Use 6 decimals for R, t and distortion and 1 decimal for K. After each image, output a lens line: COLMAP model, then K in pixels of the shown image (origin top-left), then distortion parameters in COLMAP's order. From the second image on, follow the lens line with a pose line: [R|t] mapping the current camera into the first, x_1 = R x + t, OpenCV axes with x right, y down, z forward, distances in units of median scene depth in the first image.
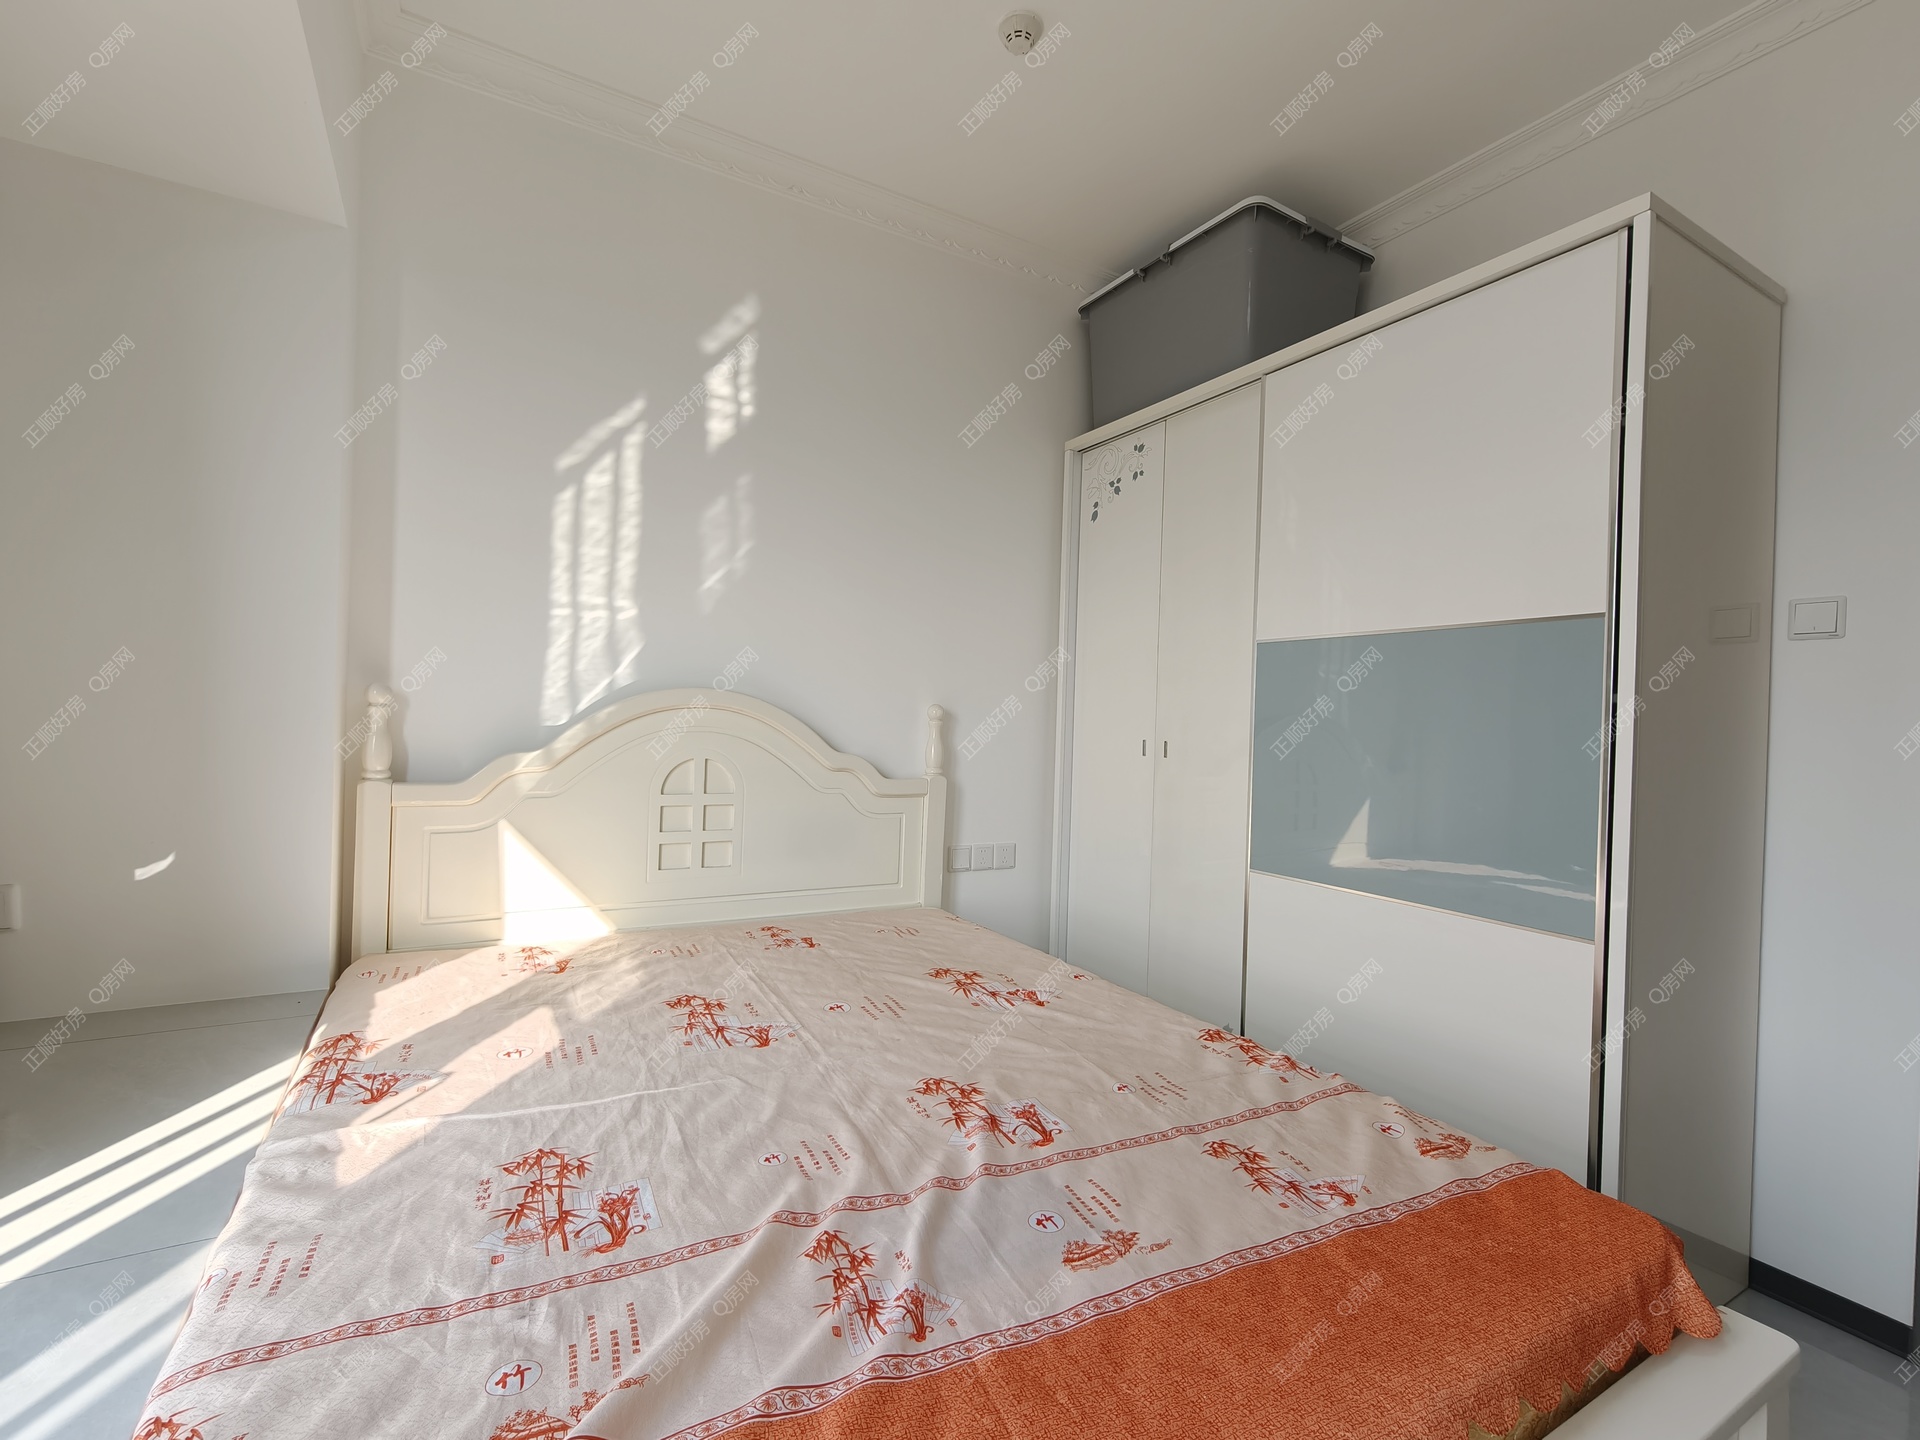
lens RADIAL K [[851.8, 0, 952.5], [0, 851.8, 727.0], [0, 0, 1]] dist [-0.000739, 0.000069]
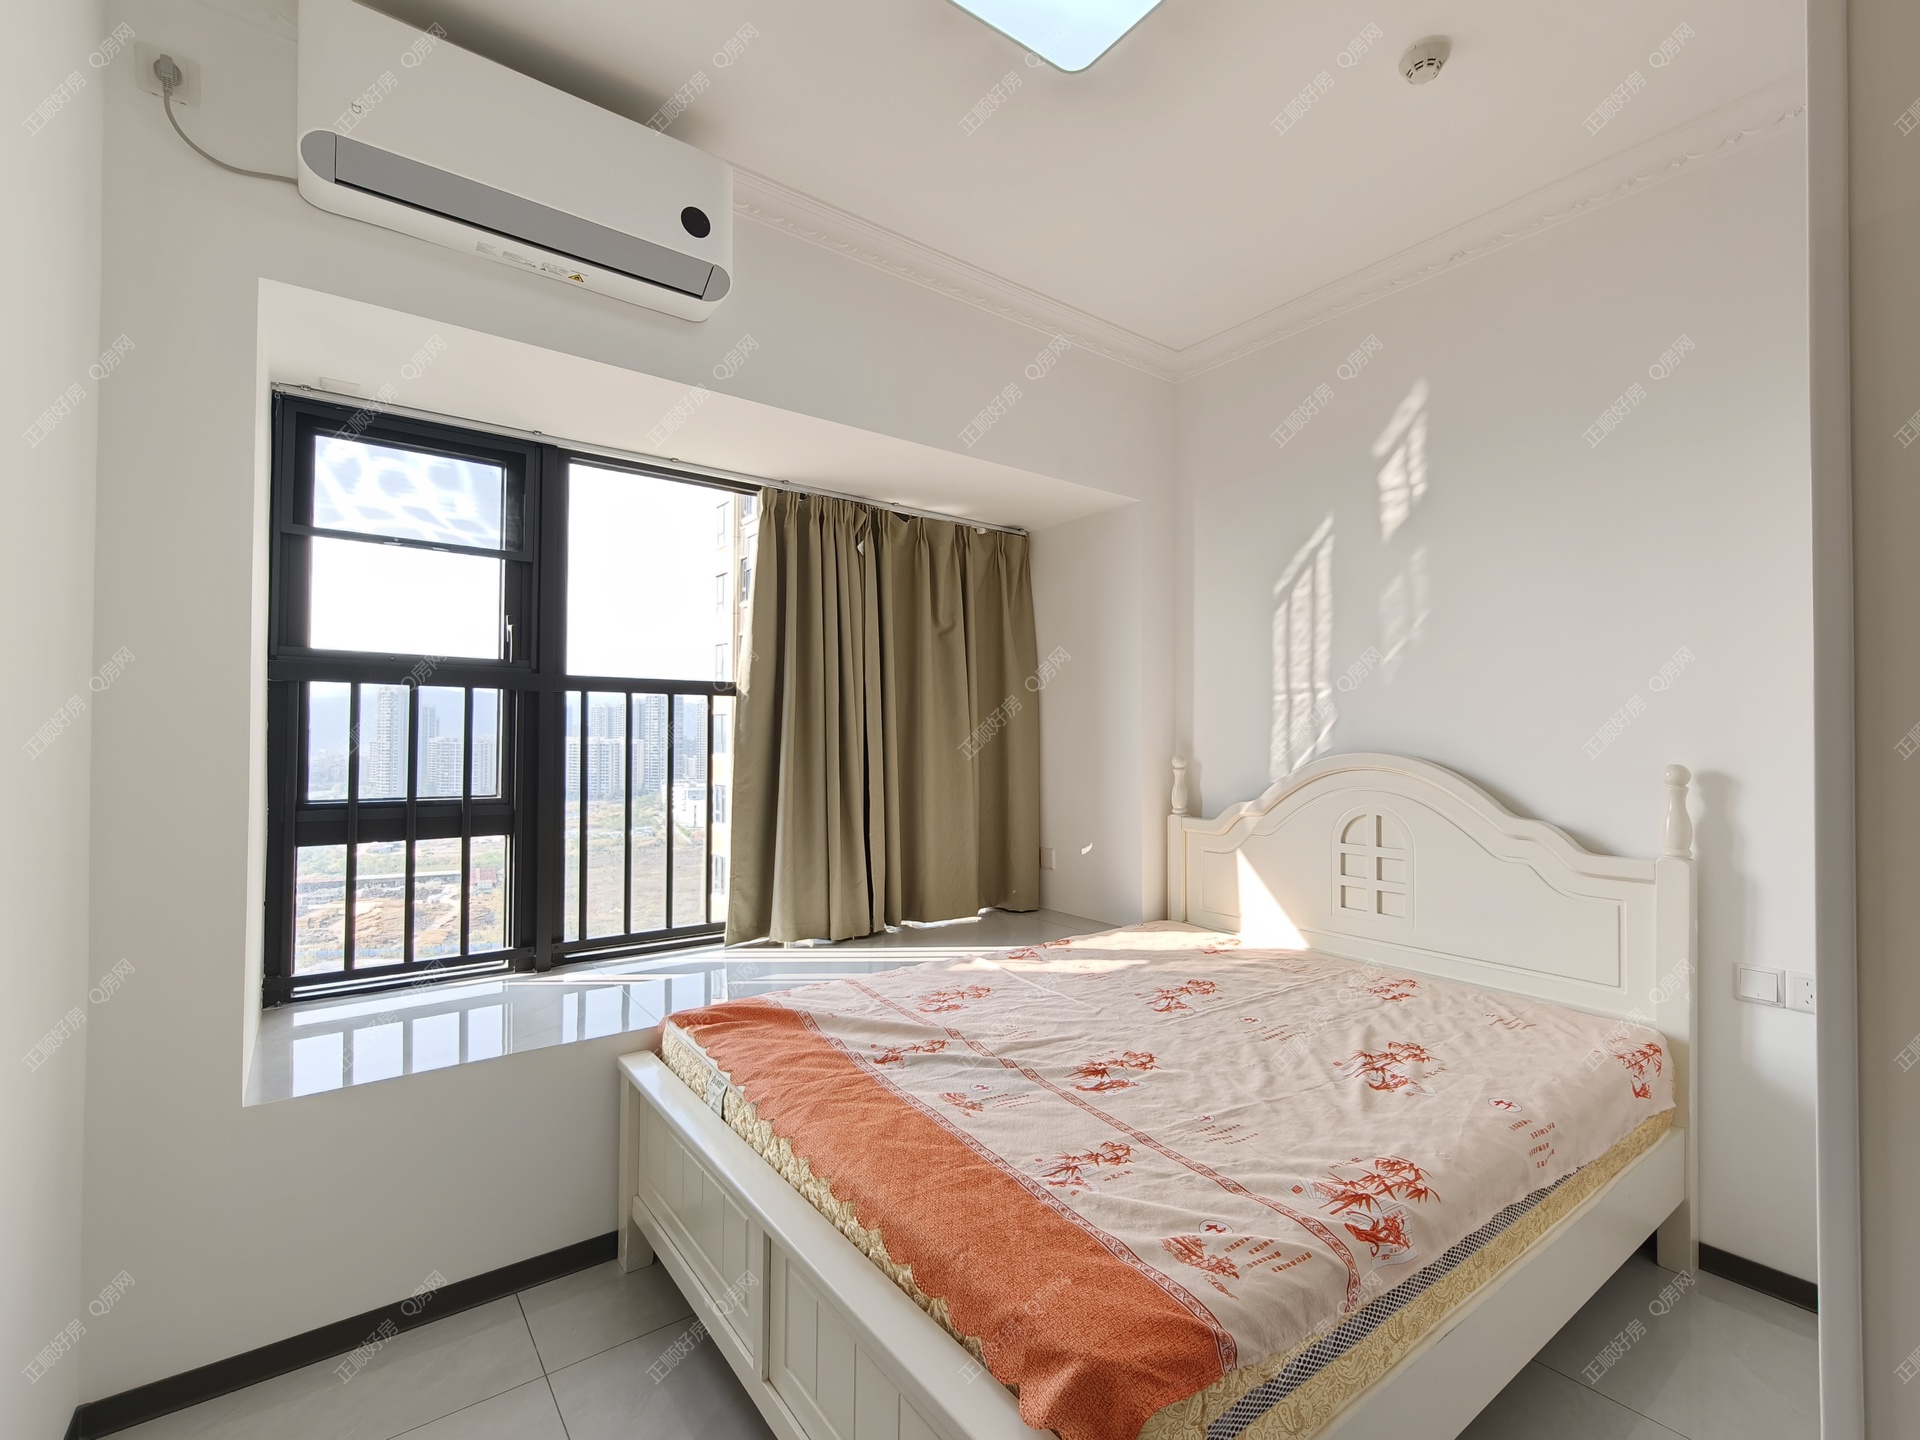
lens RADIAL K [[892.3, 0, 980.0], [0, 892.3, 732.8], [0, 0, 1]] dist [-0.002509, -0.000083]
pose [[0.126239, -0.037182, -0.991303, 0.891487], [-0.014823, 0.999115, -0.039362, -0.018575], [0.991889, 0.019663, 0.125576, 0.368925]]
